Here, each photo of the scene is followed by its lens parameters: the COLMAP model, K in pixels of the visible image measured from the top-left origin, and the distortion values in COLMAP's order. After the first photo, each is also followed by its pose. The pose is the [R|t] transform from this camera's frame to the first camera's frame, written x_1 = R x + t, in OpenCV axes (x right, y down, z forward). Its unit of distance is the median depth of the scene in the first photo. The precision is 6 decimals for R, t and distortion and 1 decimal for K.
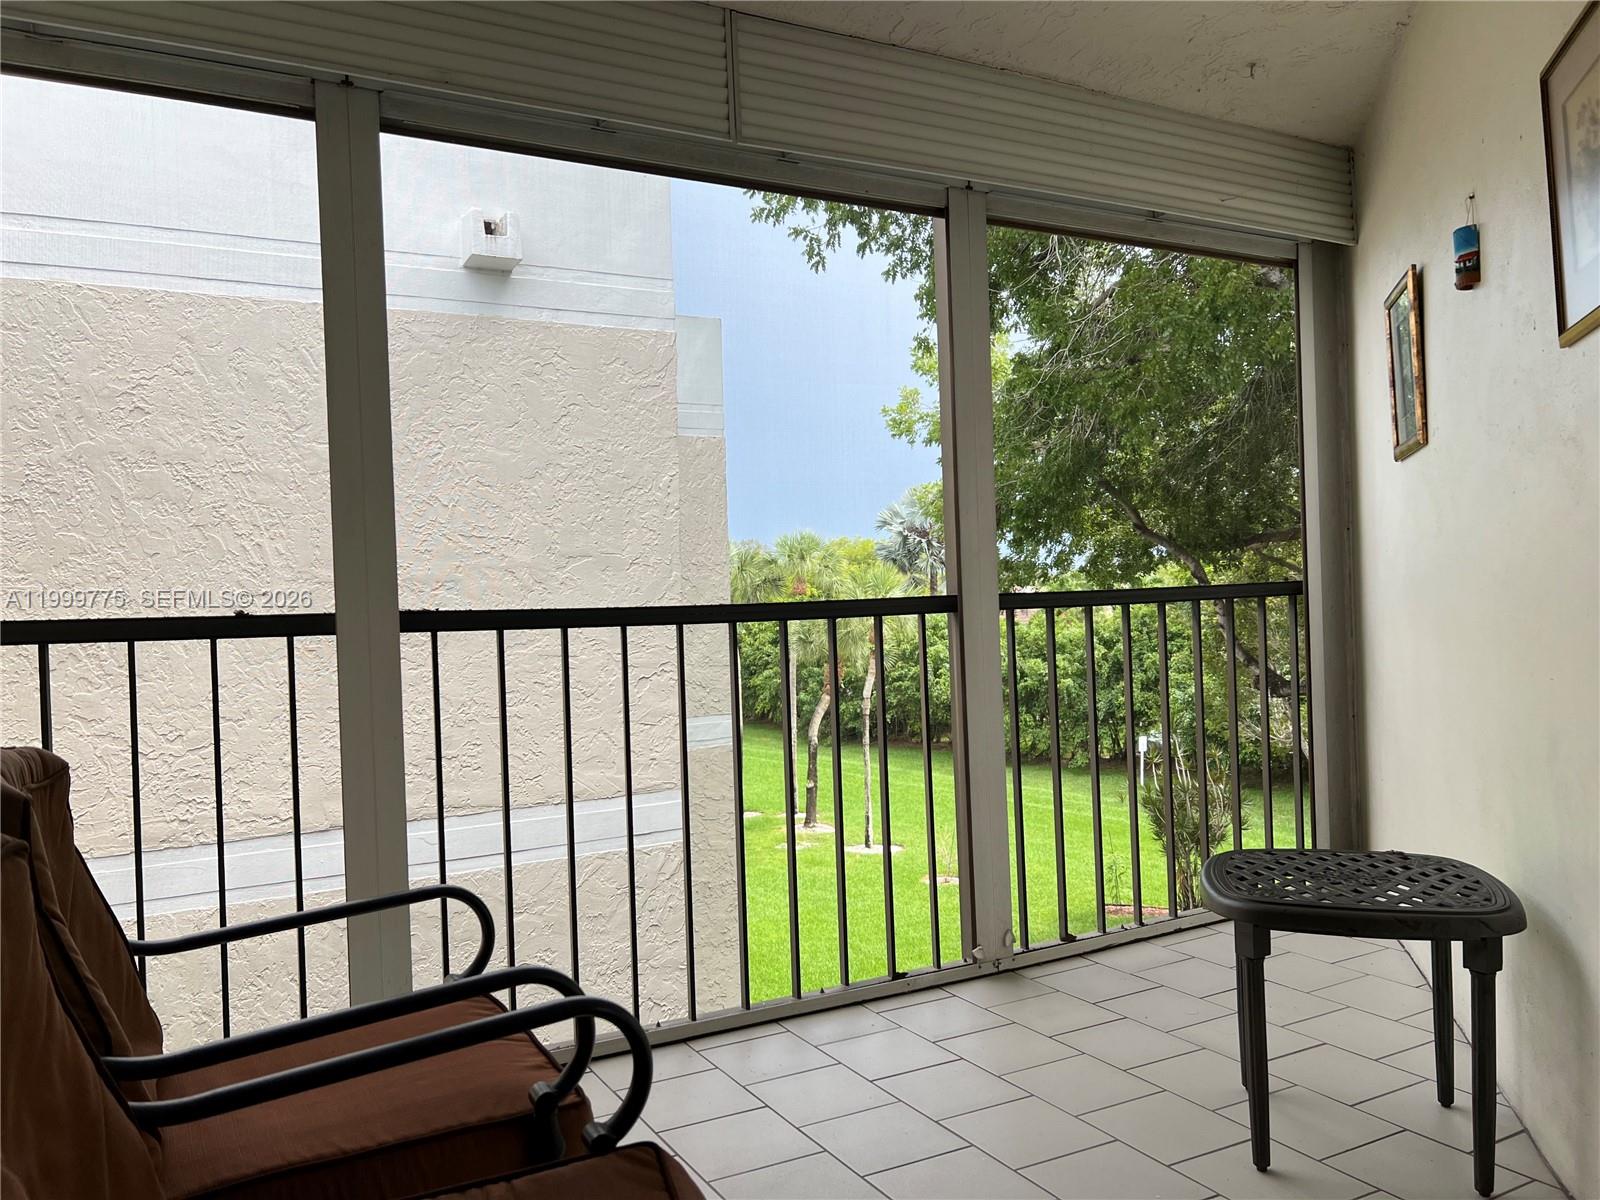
lens RADIAL K [[1198.8, 0, 801.0], [0, 1198.8, 606.1], [0, 0, 1]] dist [0.061279, -0.081399]
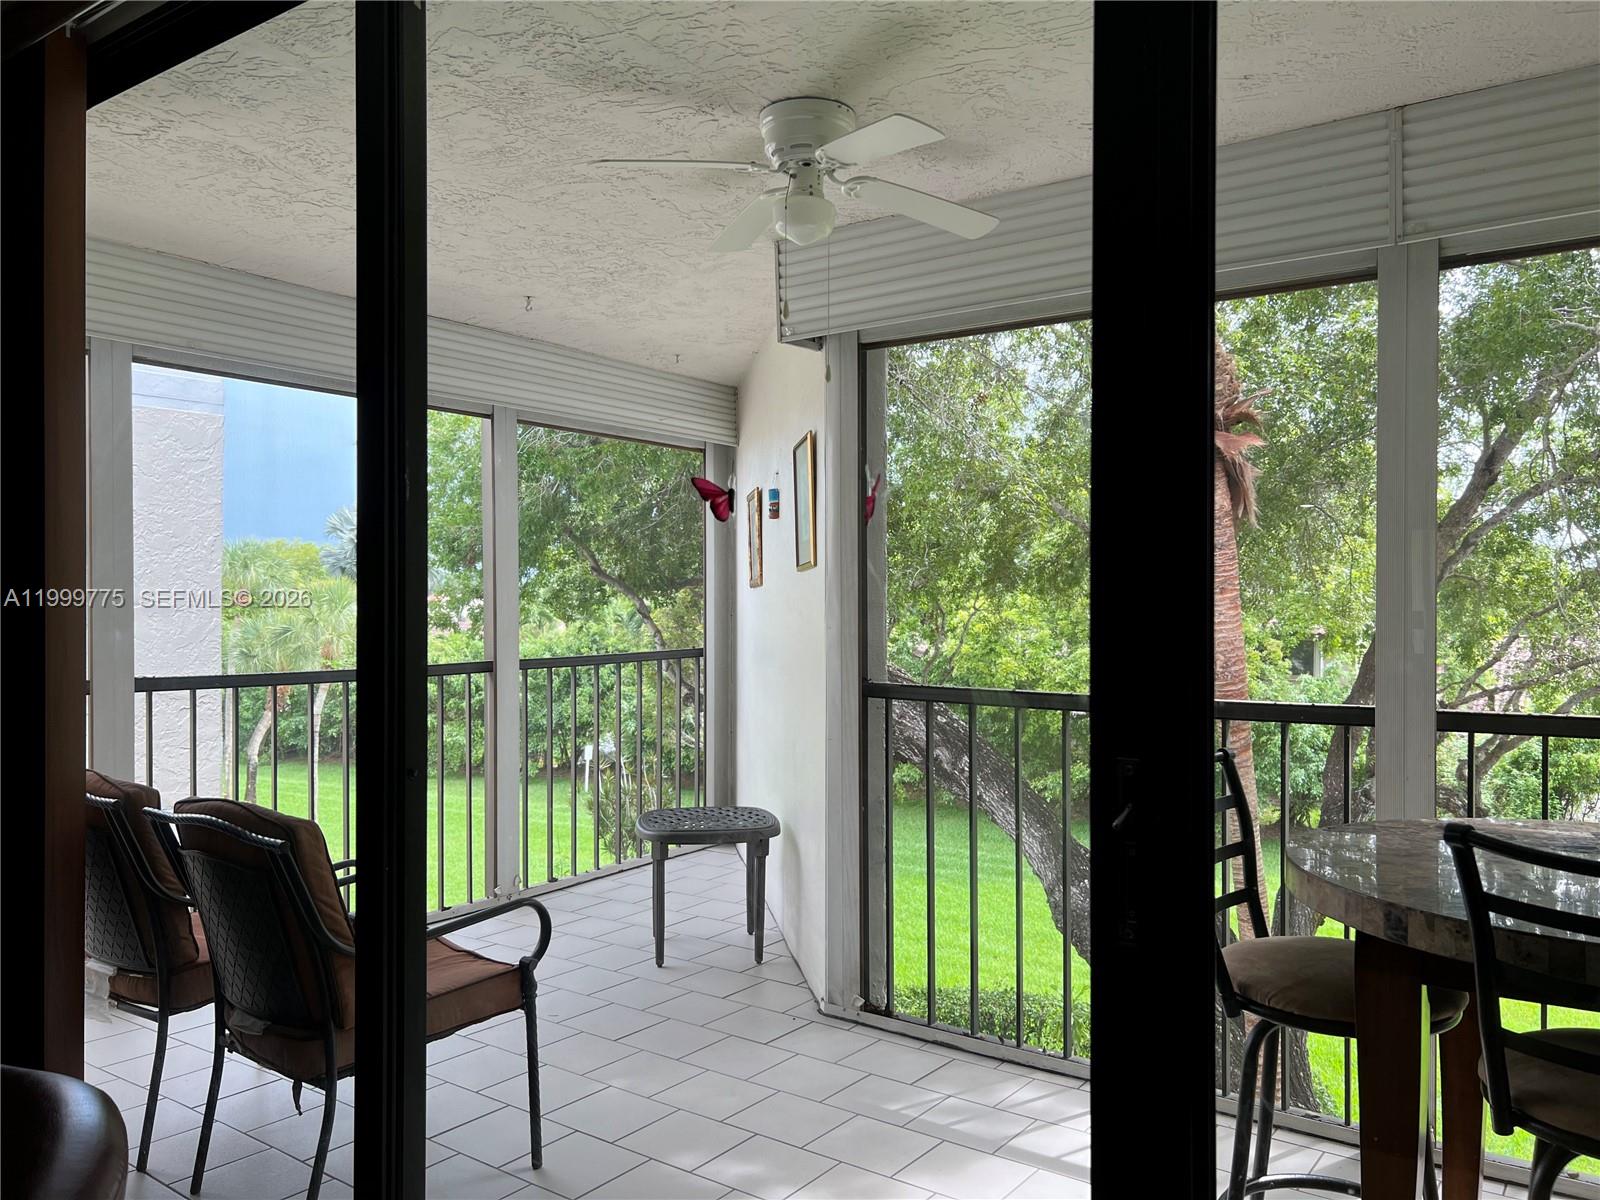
lens RADIAL K [[1198.8, 0, 801.0], [0, 1198.8, 606.1], [0, 0, 1]] dist [0.061279, -0.081399]
pose [[0.900078, 0.030850, 0.434635, -0.158080], [-0.027169, 0.999523, -0.014681, -0.057427], [-0.434881, 0.001405, 0.900487, -0.482037]]
